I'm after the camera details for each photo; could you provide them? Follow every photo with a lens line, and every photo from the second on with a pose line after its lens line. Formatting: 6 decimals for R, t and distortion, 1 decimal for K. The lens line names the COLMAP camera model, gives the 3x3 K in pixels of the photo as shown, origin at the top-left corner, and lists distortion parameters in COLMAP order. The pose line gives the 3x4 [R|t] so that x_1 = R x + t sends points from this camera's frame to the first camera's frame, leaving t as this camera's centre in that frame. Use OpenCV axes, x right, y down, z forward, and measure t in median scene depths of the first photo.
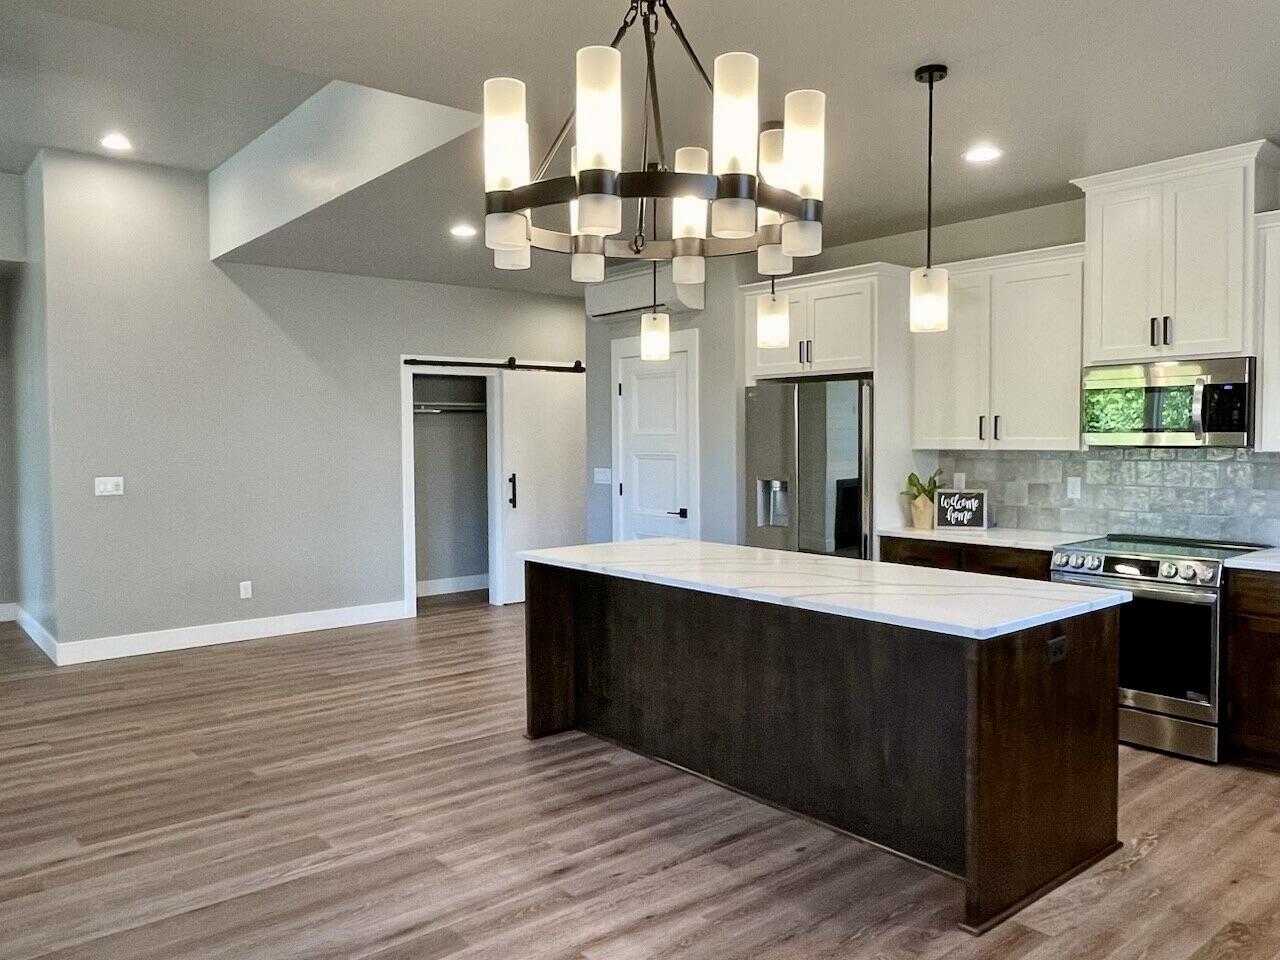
lens RADIAL K [[966.3, 0, 640.0], [0, 966.3, 474.0], [0, 0, 1]] dist [0.000275, -0.003611]
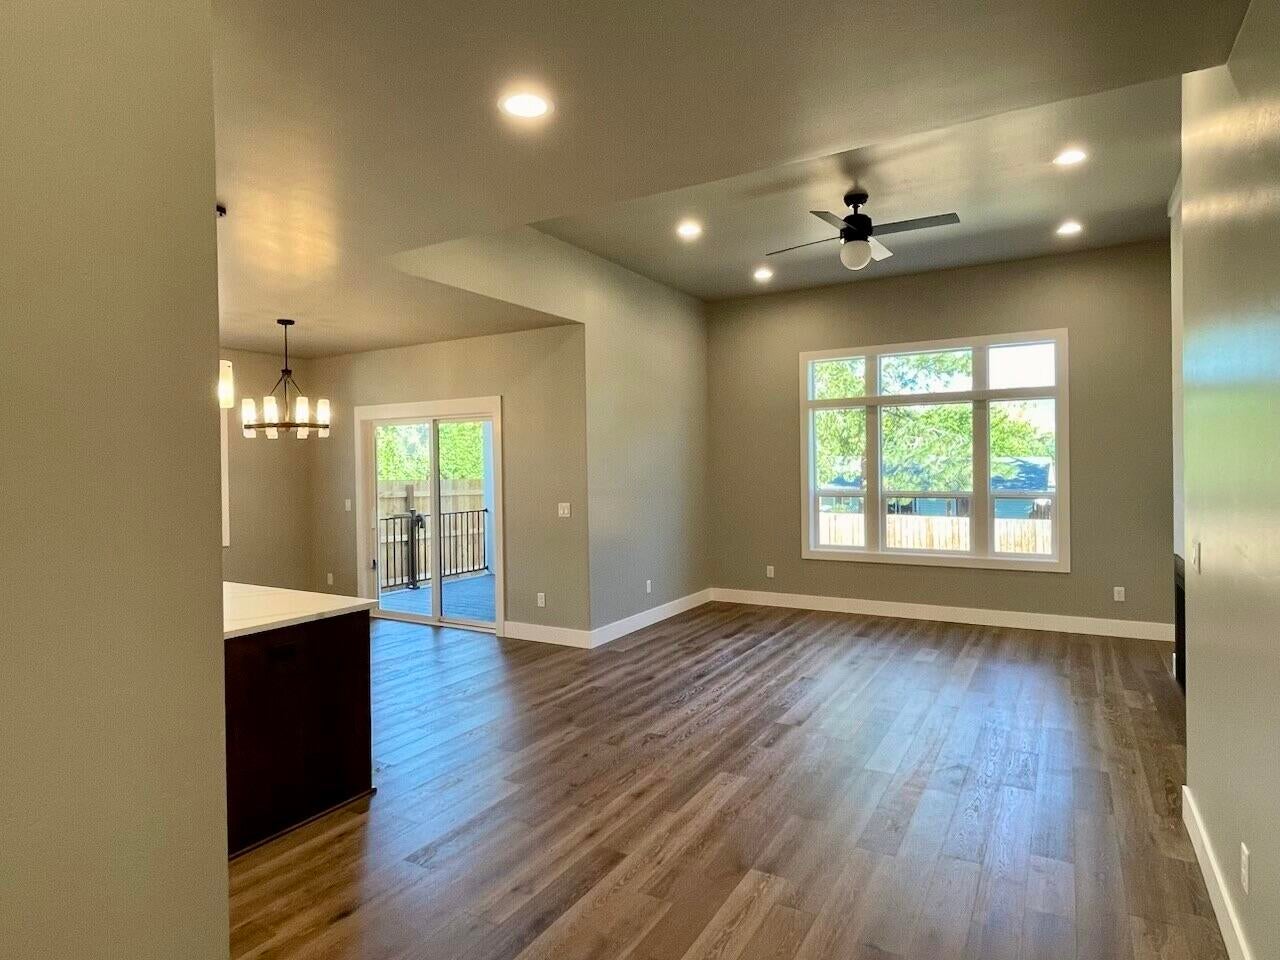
lens RADIAL K [[745.3, 0, 634.3], [0, 745.3, 468.3], [0, 0, 1]] dist [0.000609, -0.000233]
pose [[-0.938067, 0.020772, -0.345832, -0.101772], [0.005683, 0.998989, 0.044590, -0.081435], [0.346408, 0.039863, -0.937236, 1.680825]]
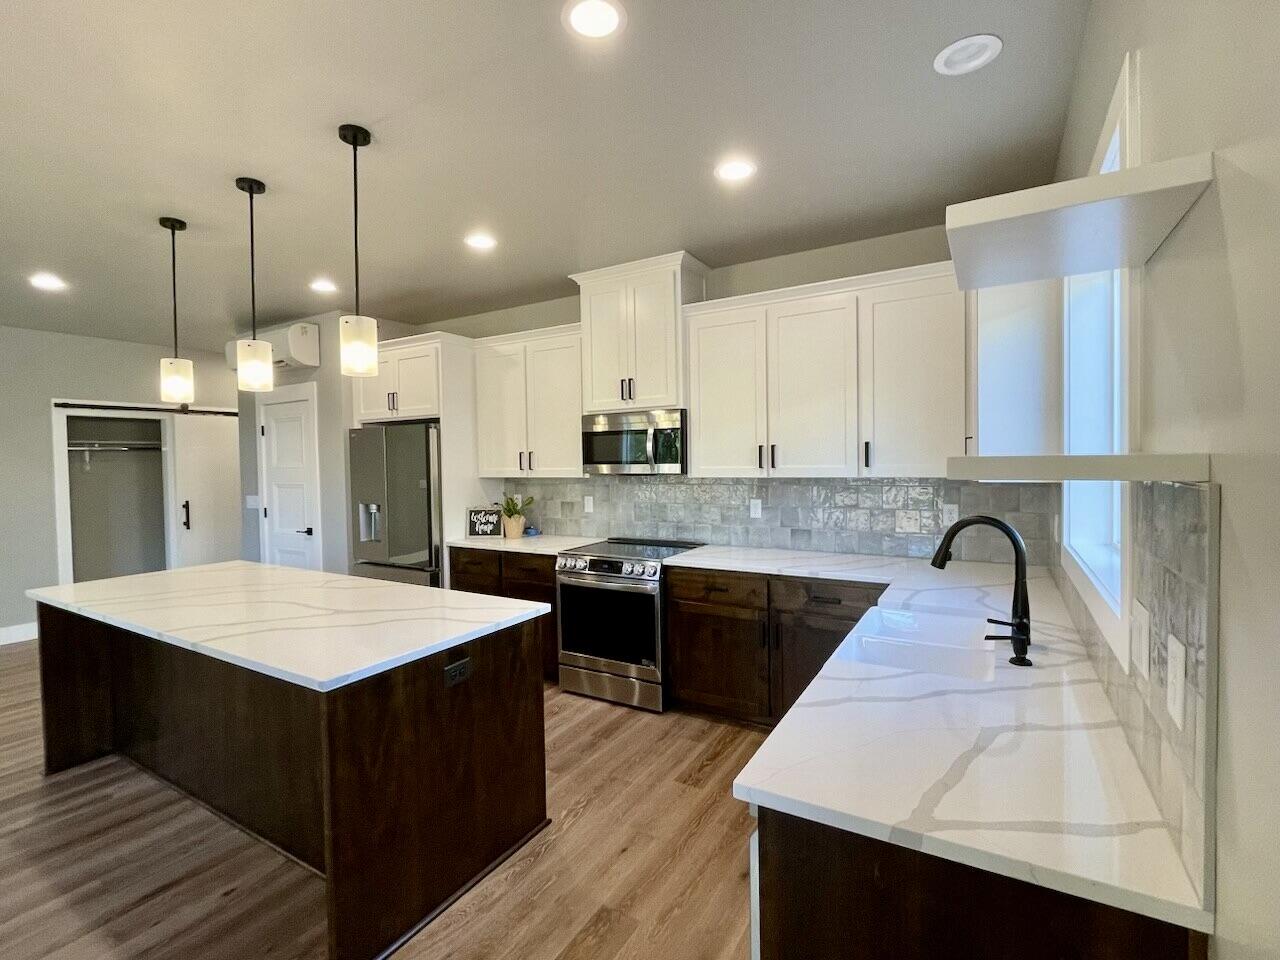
lens RADIAL K [[599.8, 0, 638.8], [0, 599.8, 477.2], [0, 0, 1]] dist [-0.002697, -0.000892]
pose [[0.944059, -0.019114, 0.329221, 0.250957], [0.023625, 0.999674, -0.009707, -0.014777], [-0.328928, 0.016941, 0.944203, 0.186520]]
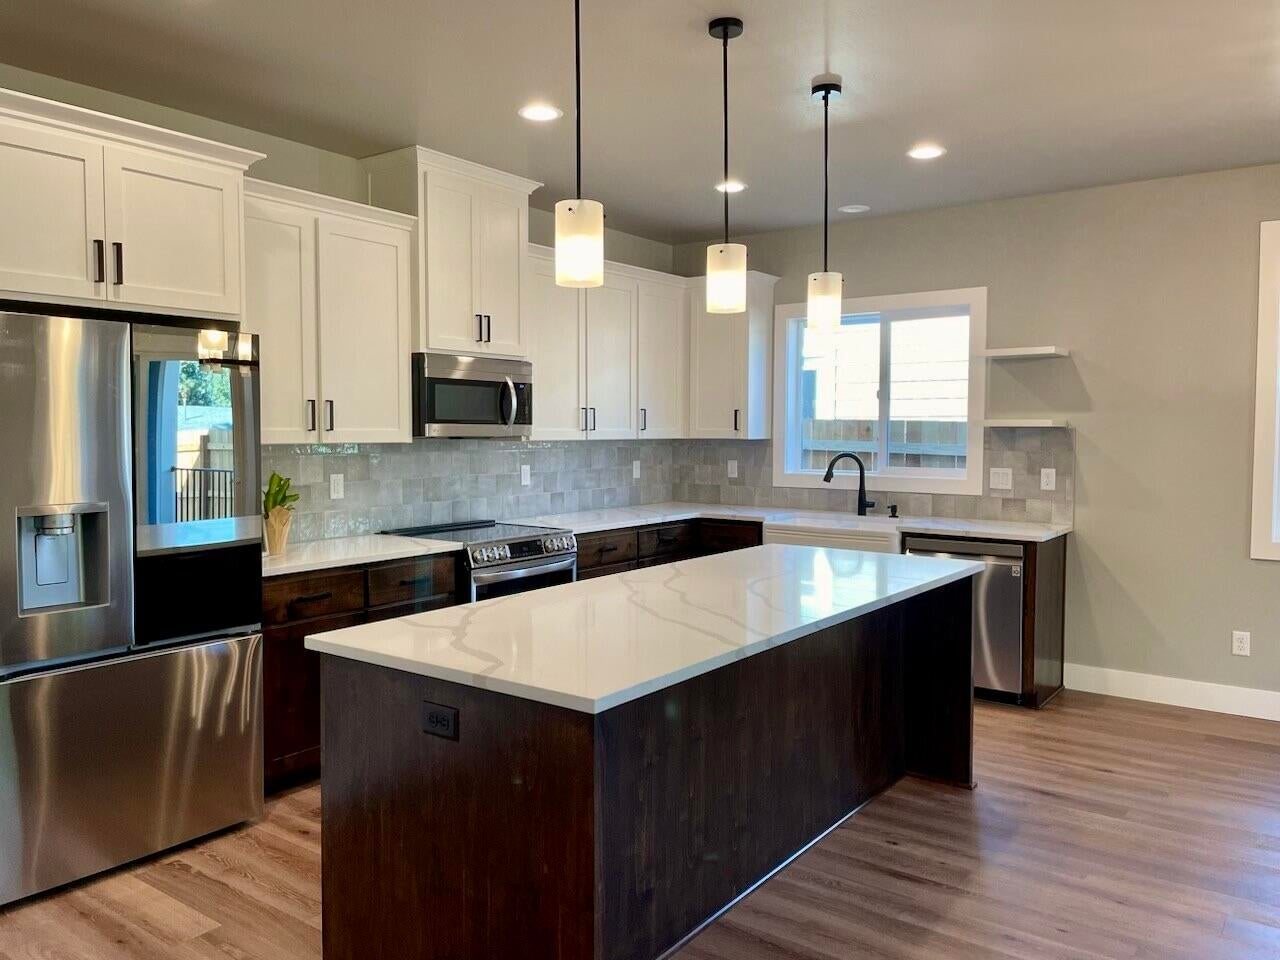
lens RADIAL K [[974.3, 0, 641.1], [0, 974.3, 467.3], [0, 0, 1]] dist [0.093263, -0.119343]
pose [[-0.244924, -0.033766, 0.968954, -0.499161], [0.038028, 0.998290, 0.044401, -0.033273], [-0.968796, 0.047722, -0.243221, 1.001266]]
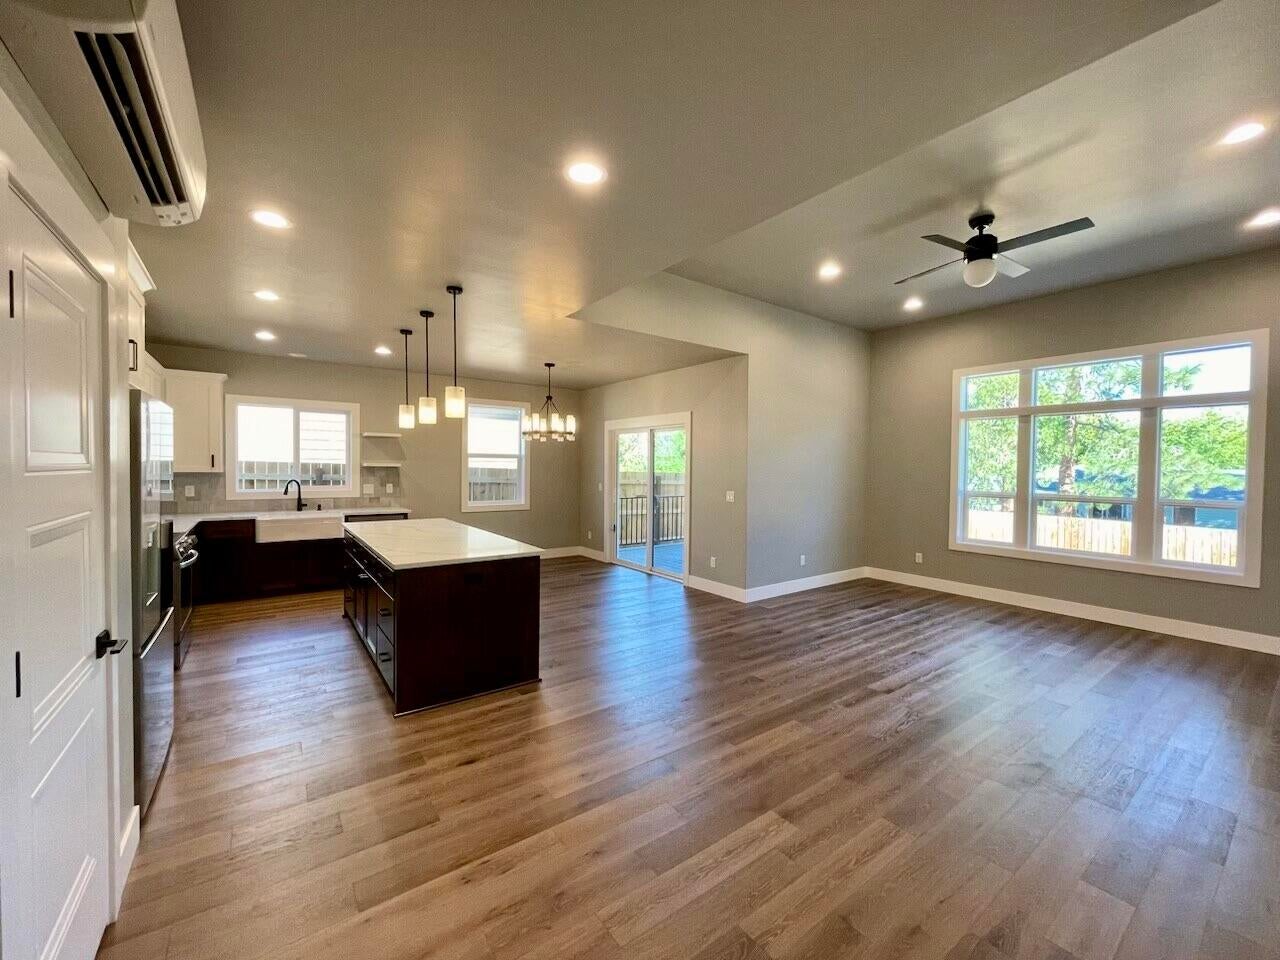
lens RADIAL K [[521.2, 0, 638.2], [0, 521.2, 476.4], [0, 0, 1]] dist [-0.000980, -0.000133]
pose [[-0.998358, -0.005859, 0.056988, -0.285015], [-0.002476, 0.998240, 0.059251, -0.069325], [-0.057234, 0.059012, -0.996615, 1.635169]]
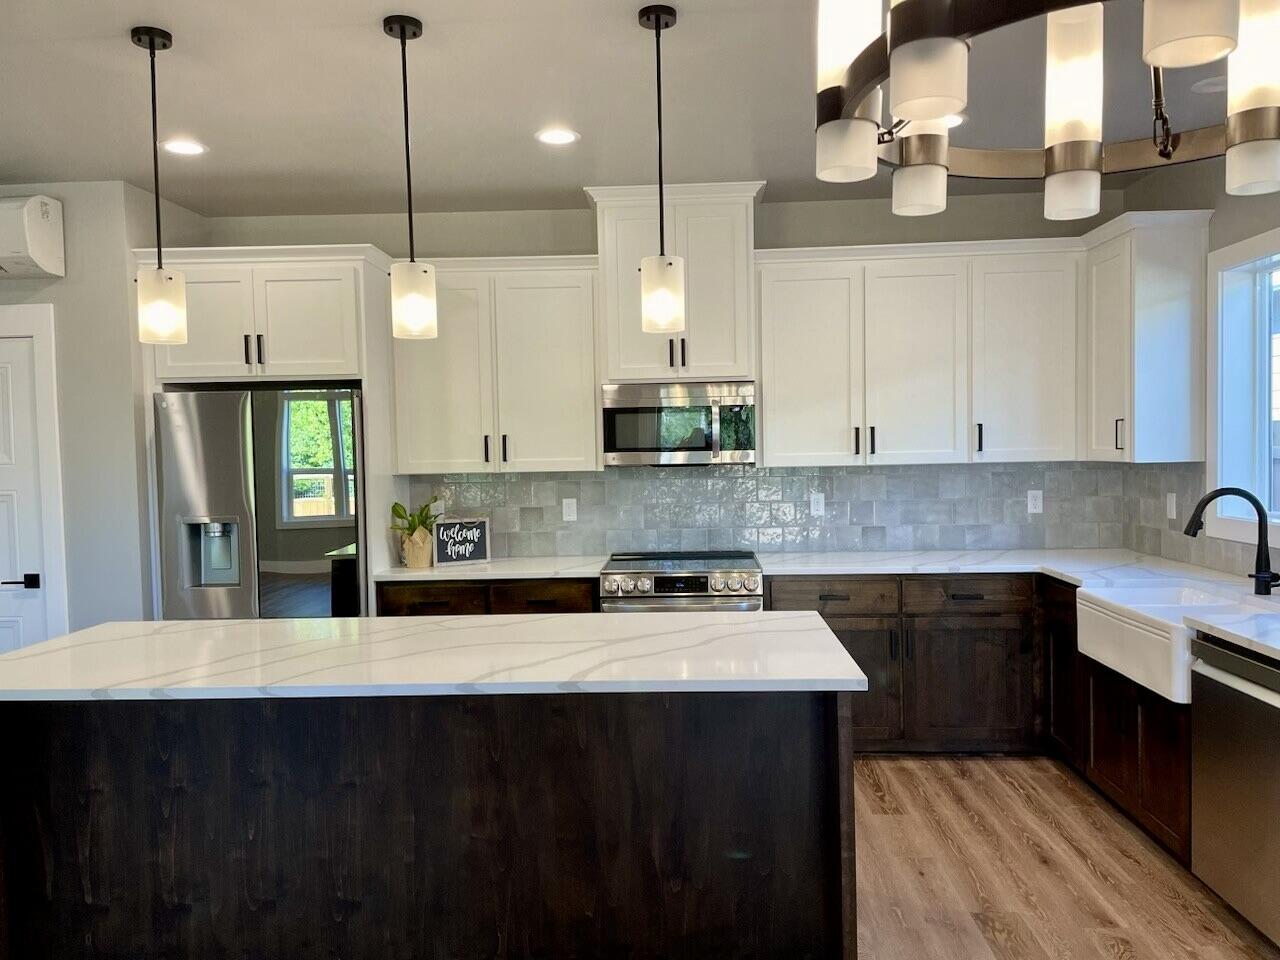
lens RADIAL K [[977.8, 0, 650.5], [0, 977.8, 483.8], [0, 0, 1]] dist [0.042882, -0.009566]
pose [[0.669518, -0.036258, 0.741911, -0.231257], [0.045007, 0.998953, 0.008205, -0.016577], [-0.741431, 0.027898, 0.670449, 0.301325]]
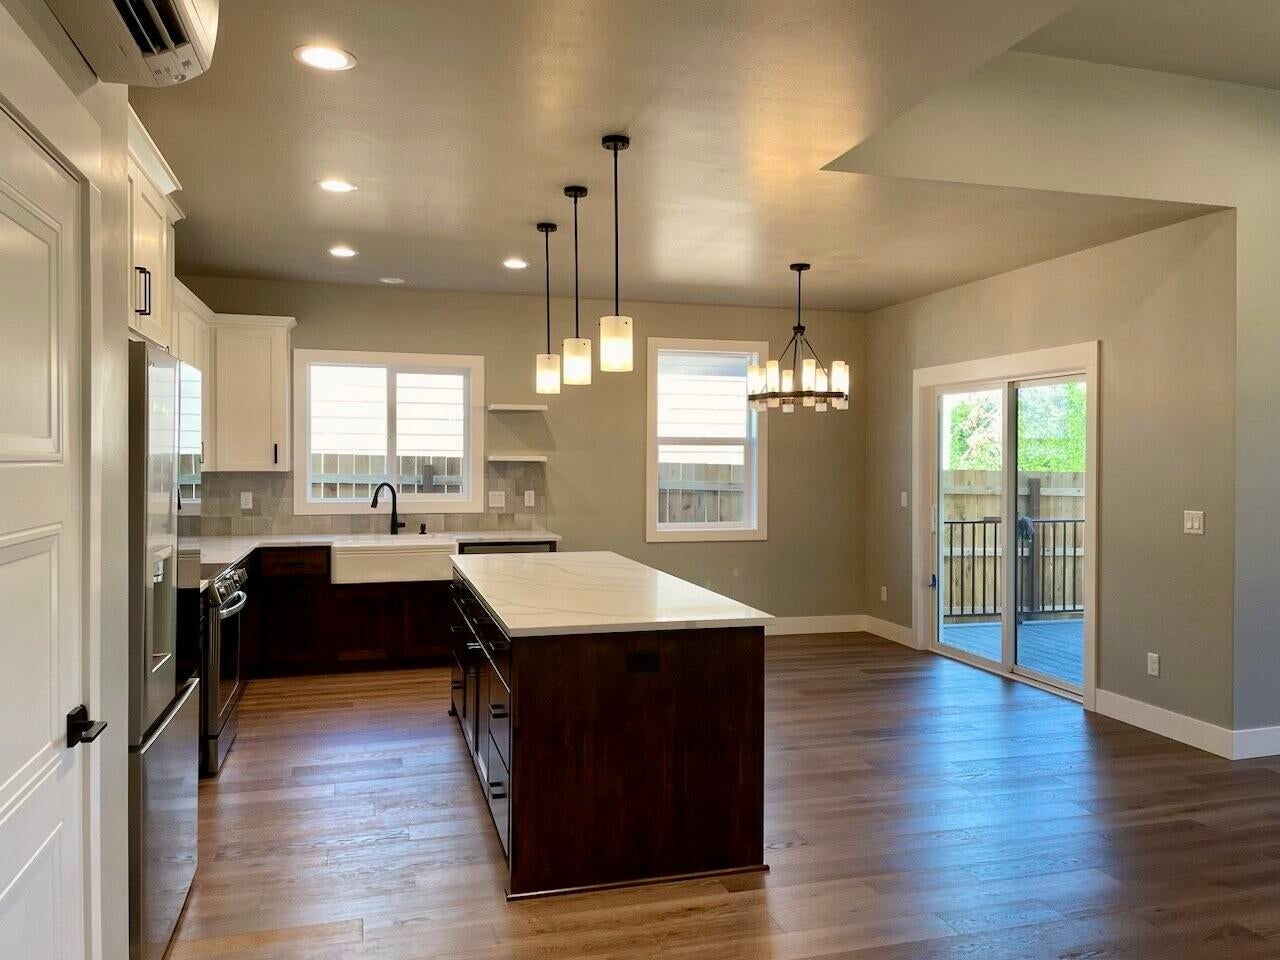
lens RADIAL K [[974.3, 0, 641.1], [0, 974.3, 467.3], [0, 0, 1]] dist [0.093263, -0.119343]
pose [[-0.917378, -0.001634, 0.398014, -0.309917], [0.017048, 0.998913, 0.043393, -0.065142], [-0.397652, 0.046593, -0.916353, 1.613755]]
